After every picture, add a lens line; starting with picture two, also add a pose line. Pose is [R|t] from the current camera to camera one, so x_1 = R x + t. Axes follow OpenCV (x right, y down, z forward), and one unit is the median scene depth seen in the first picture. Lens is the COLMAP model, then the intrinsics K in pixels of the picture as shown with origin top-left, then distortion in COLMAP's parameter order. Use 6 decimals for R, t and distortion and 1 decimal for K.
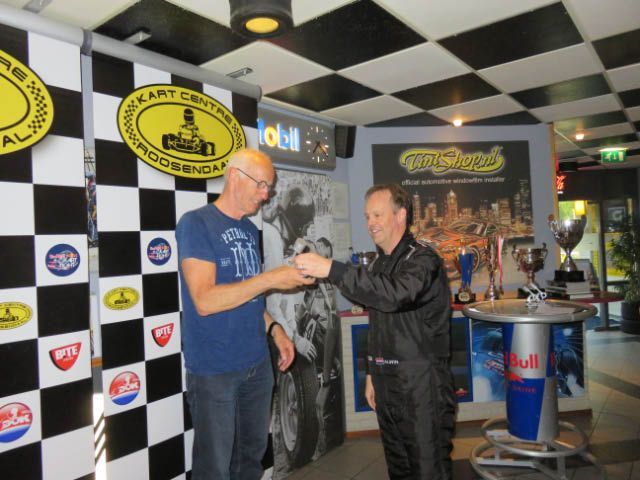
lens RADIAL K [[474.0, 0, 318.0], [0, 474.0, 242.2], [0, 0, 1]] dist [-0.010475, 0.001789]
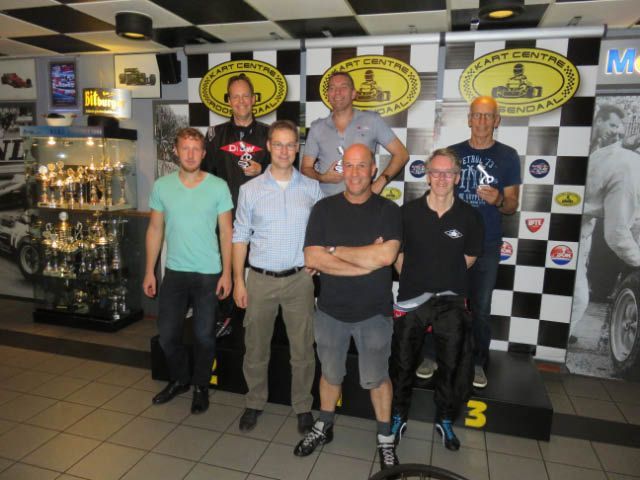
lens RADIAL K [[474.0, 0, 322.1], [0, 474.0, 240.5], [0, 0, 1]] dist [-0.010475, 0.001789]
pose [[0.371121, 0.209978, -0.904532, 0.627722], [-0.034873, 0.976562, 0.212391, -0.041404], [0.927929, -0.047279, 0.369746, -0.034460]]
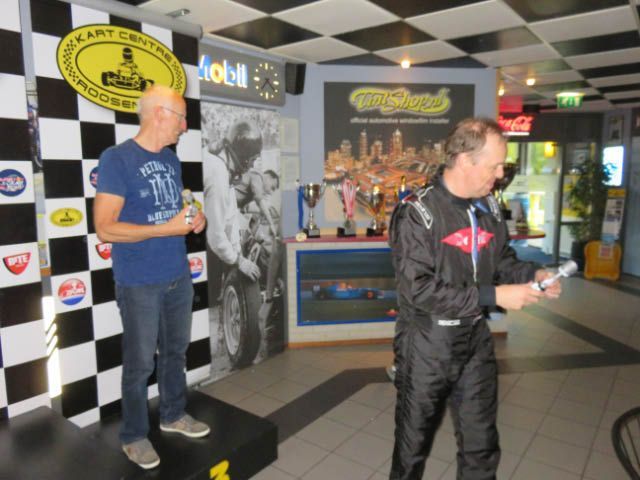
lens RADIAL K [[474.0, 0, 318.9], [0, 474.0, 241.7], [0, 0, 1]] dist [-0.010475, 0.001789]
pose [[0.999143, 0.038534, 0.015122, 0.126174], [-0.040338, 0.988368, 0.146633, -0.011896], [-0.009295, -0.147117, 0.989075, -0.112589]]
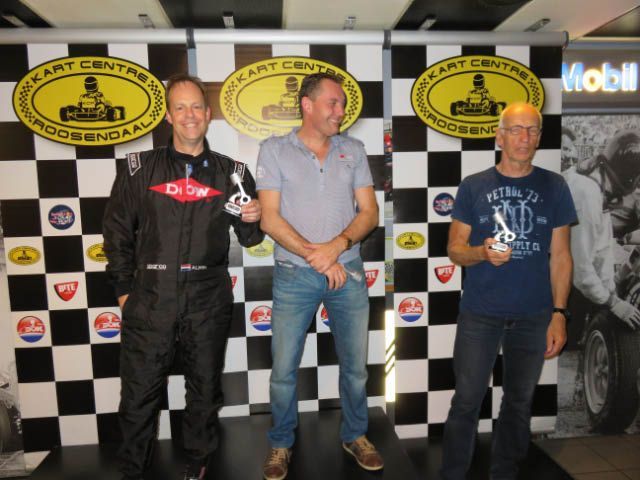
lens RADIAL K [[474.0, 0, 319.3], [0, 474.0, 239.6], [0, 0, 1]] dist [-0.010475, 0.001789]
pose [[0.688212, 0.089742, -0.719938, 0.218565], [-0.002421, 0.992599, 0.121417, -0.025282], [0.725506, -0.081818, 0.683336, -0.034844]]
